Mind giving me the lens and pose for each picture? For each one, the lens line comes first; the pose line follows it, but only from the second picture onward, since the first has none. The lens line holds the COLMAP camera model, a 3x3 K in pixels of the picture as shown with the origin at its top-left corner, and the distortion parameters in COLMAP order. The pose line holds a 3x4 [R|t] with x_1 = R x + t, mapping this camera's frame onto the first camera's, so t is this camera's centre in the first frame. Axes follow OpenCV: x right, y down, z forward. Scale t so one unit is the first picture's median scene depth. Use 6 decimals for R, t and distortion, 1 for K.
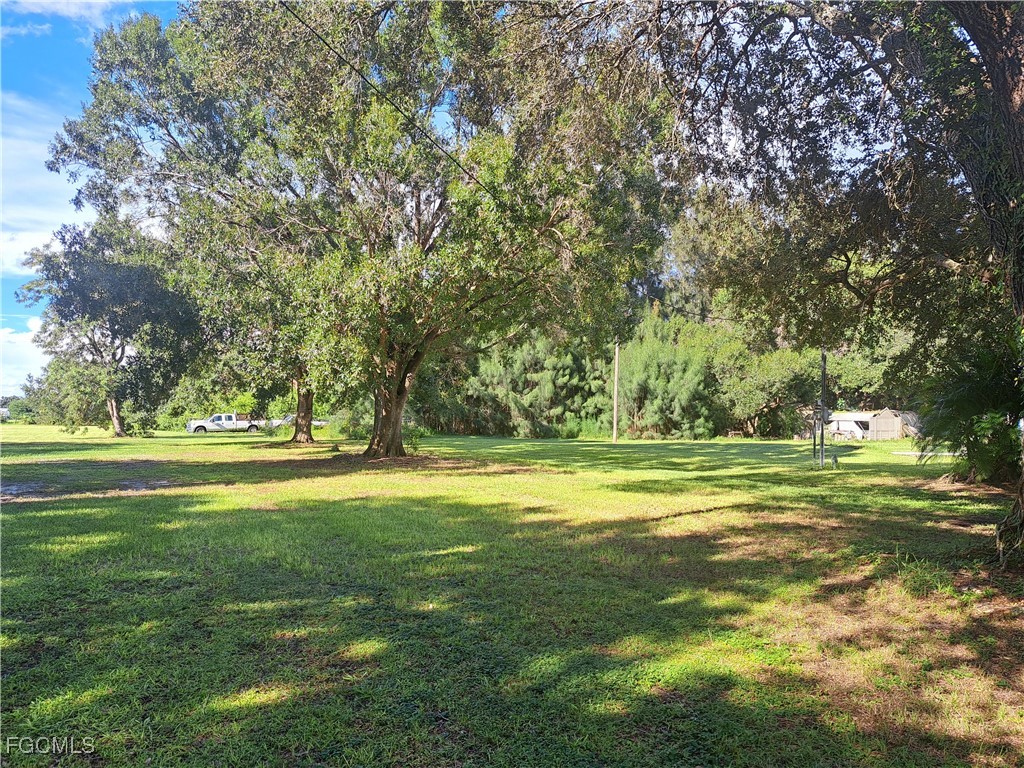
lens RADIAL K [[736.9, 0, 505.5], [0, 736.9, 391.5], [0, 0, 1]] dist [0.068764, -0.087760]
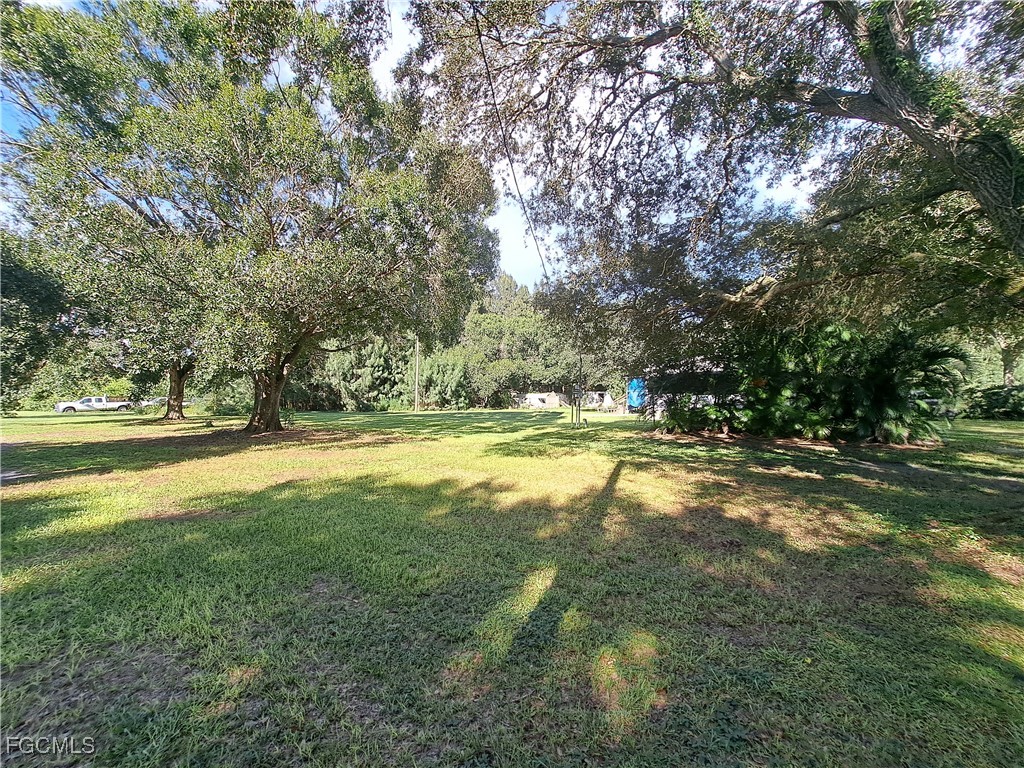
lens RADIAL K [[407.0, 0, 508.0], [0, 407.0, 385.6], [0, 0, 1]] dist [-0.025070, 0.003922]
pose [[0.903103, 0.004262, 0.429403, -0.042358], [-0.007063, 0.999963, 0.004928, 0.003065], [-0.429366, -0.007483, 0.903100, 0.108927]]
